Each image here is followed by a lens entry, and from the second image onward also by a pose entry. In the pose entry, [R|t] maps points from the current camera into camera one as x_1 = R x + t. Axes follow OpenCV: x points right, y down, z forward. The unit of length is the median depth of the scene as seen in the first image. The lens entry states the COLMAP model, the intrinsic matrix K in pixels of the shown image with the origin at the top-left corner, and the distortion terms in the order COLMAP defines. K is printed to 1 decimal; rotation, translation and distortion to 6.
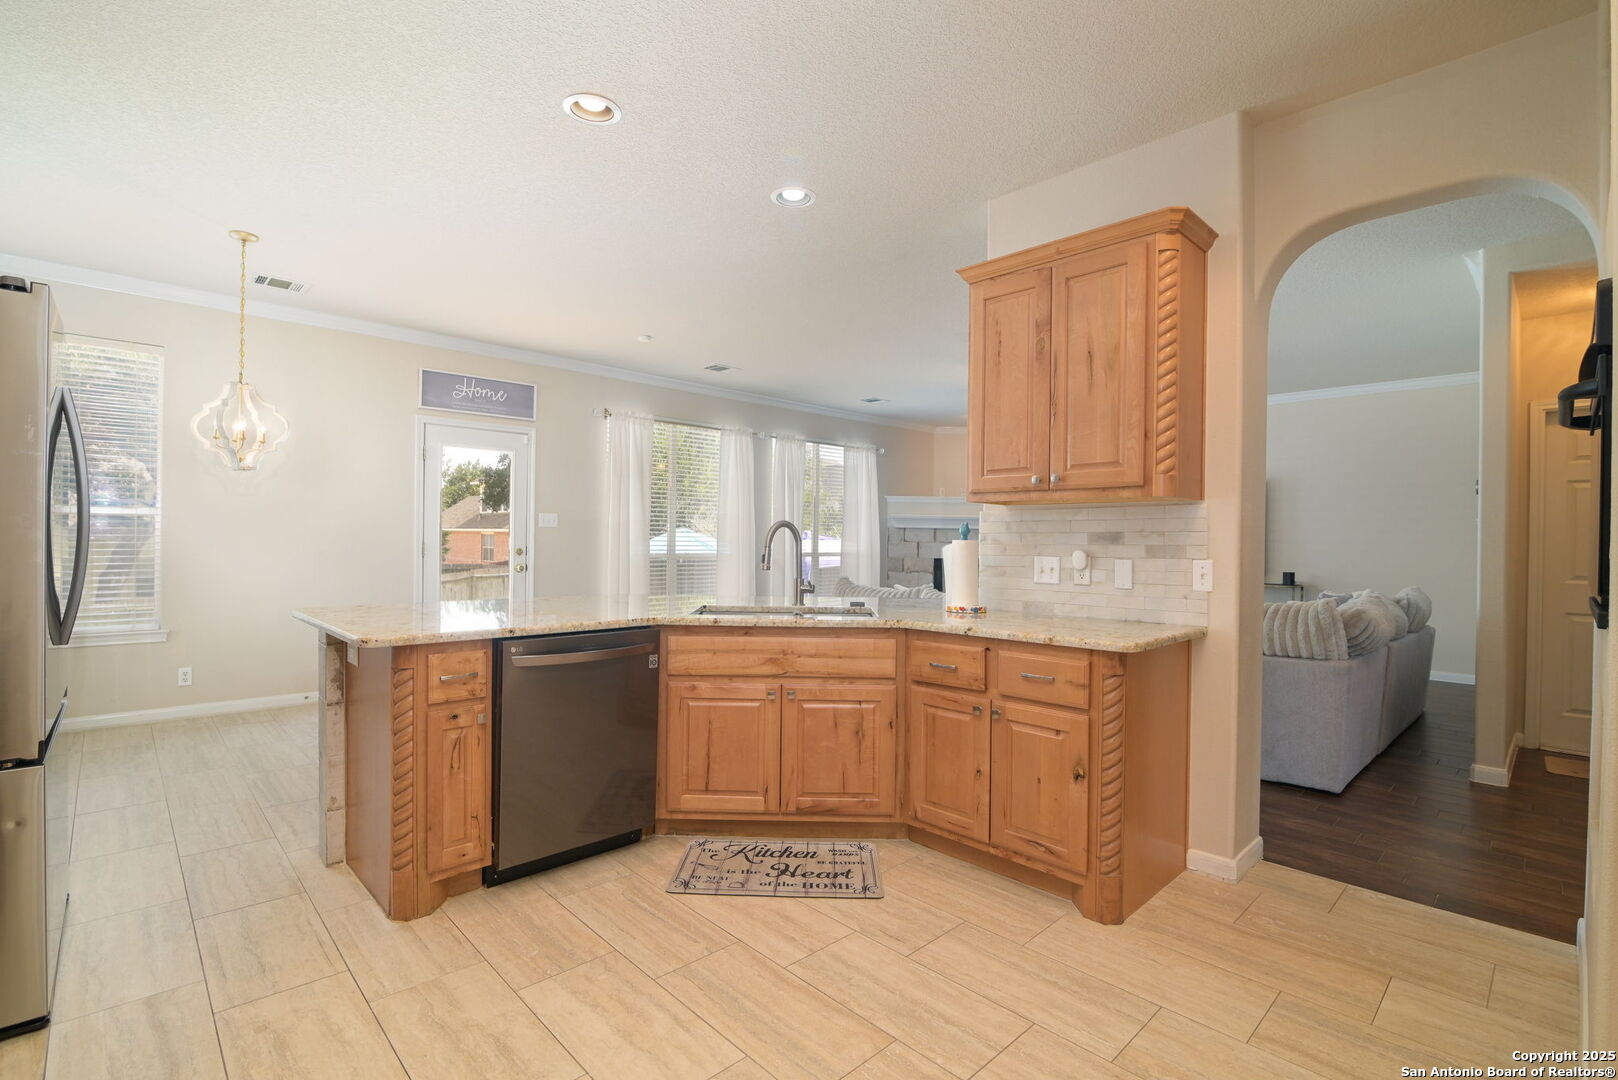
lens RADIAL K [[740.5, 0, 810.3], [0, 740.5, 537.7], [0, 0, 1]] dist [-0.018081, 0.000463]
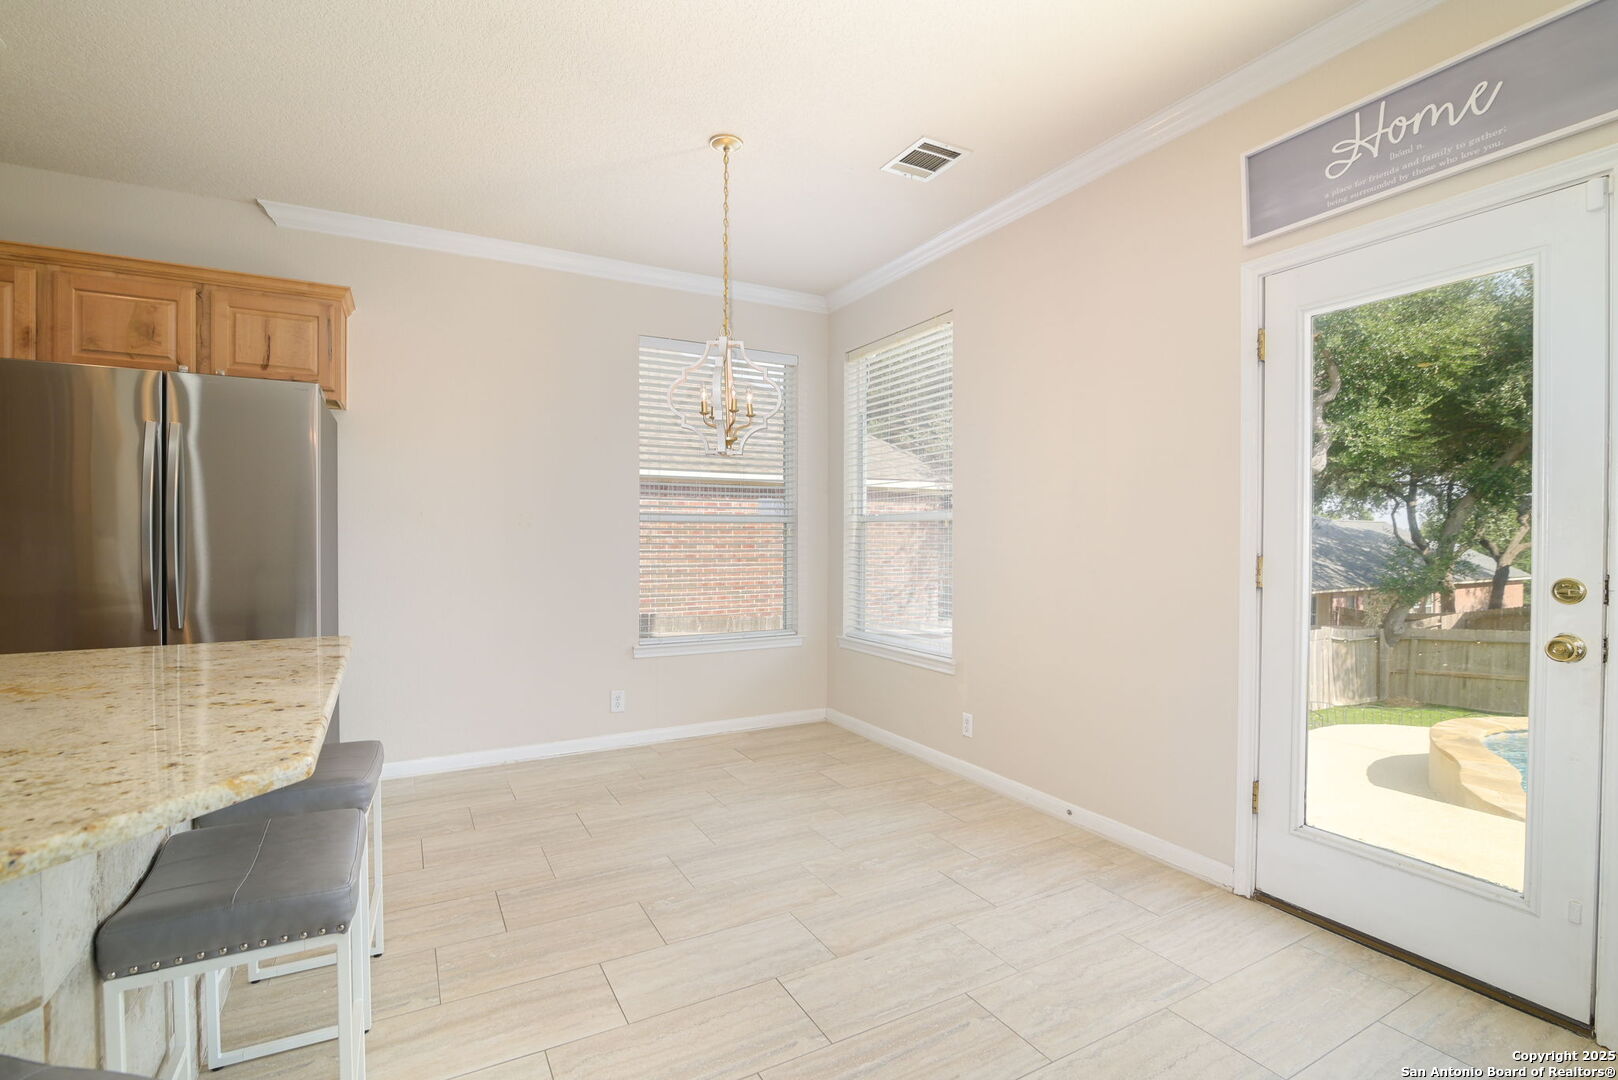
lens RADIAL K [[740.5, 0, 802.4], [0, 740.5, 544.7], [0, 0, 1]] dist [-0.018081, 0.000463]
pose [[-0.260882, -0.001833, -0.965369, -0.052000], [-0.008097, 0.999967, 0.000290, 0.000942], [0.965337, 0.007893, -0.260888, 0.938918]]
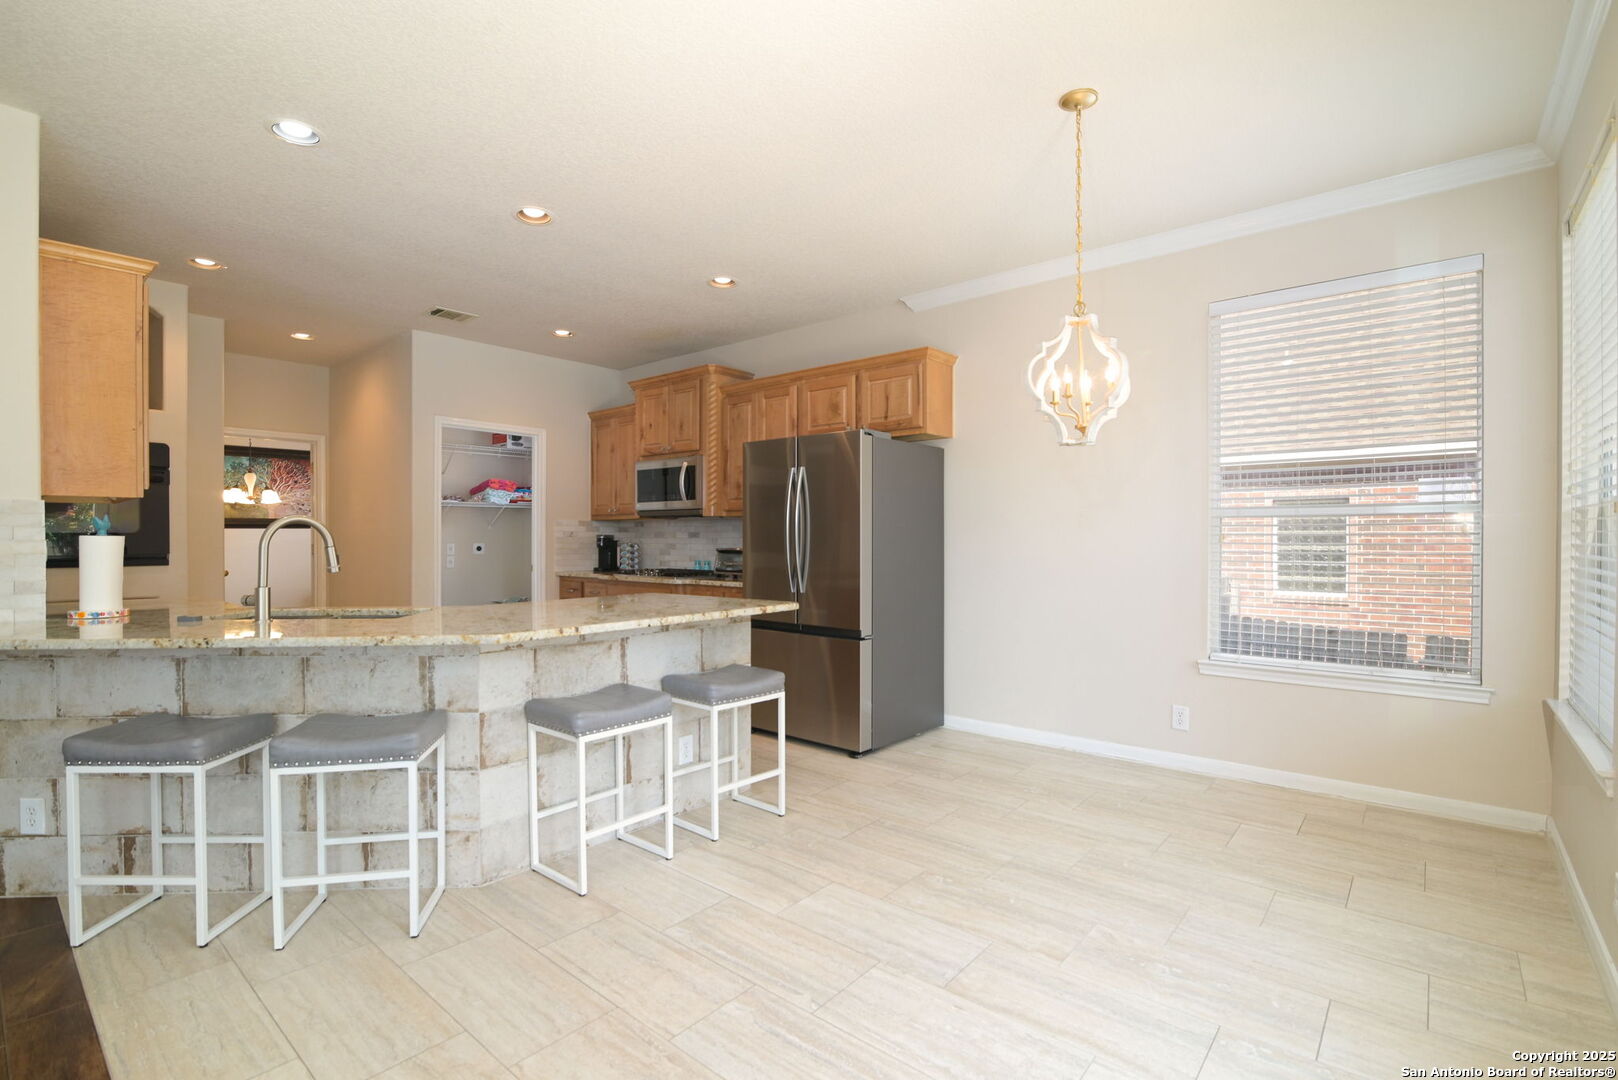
lens RADIAL K [[740.5, 0, 806.3], [0, 740.5, 537.1], [0, 0, 1]] dist [-0.018081, 0.000463]
pose [[-0.994307, -0.010134, -0.106072, -0.336585], [-0.010591, 0.999937, 0.003744, -0.002724], [0.106027, 0.004846, -0.994351, 1.217424]]
